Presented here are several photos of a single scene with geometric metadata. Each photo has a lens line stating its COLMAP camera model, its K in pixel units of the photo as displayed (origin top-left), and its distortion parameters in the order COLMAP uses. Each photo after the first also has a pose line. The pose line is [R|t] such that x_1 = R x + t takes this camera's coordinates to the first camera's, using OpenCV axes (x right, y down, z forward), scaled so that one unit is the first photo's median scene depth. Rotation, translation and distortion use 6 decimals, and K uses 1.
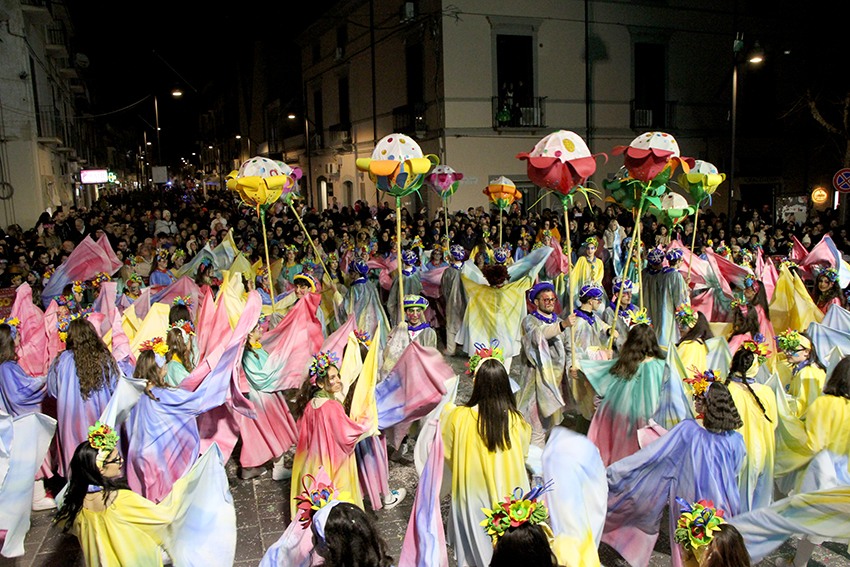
lens RADIAL K [[688.4, 0, 425.0], [0, 688.4, 283.5], [0, 0, 1]] dist [-0.187295, 0.153005]
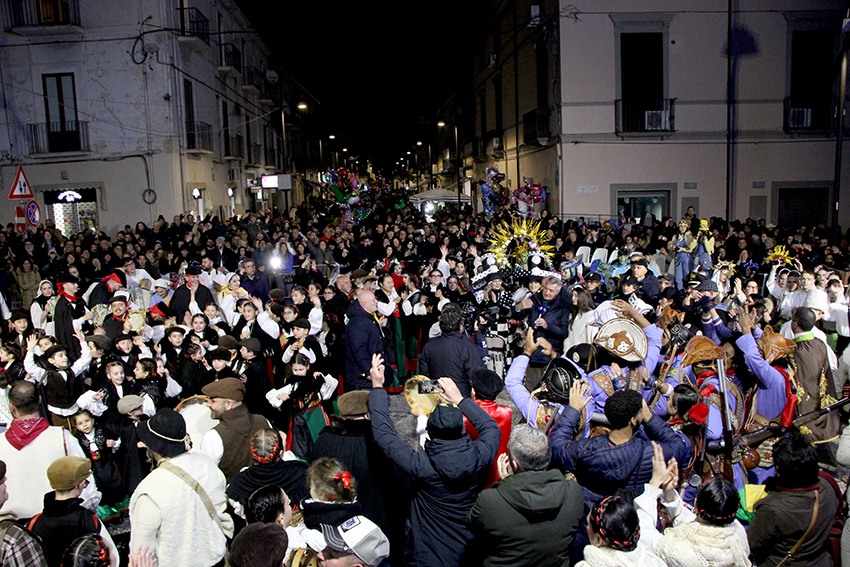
lens RADIAL K [[688.4, 0, 425.0], [0, 688.4, 283.5], [0, 0, 1]] dist [-0.187295, 0.153005]
pose [[0.939480, 0.045995, -0.339501, 0.165453], [-0.048121, 0.998839, 0.002160, -0.010029], [0.339207, 0.014308, 0.940603, 0.036679]]
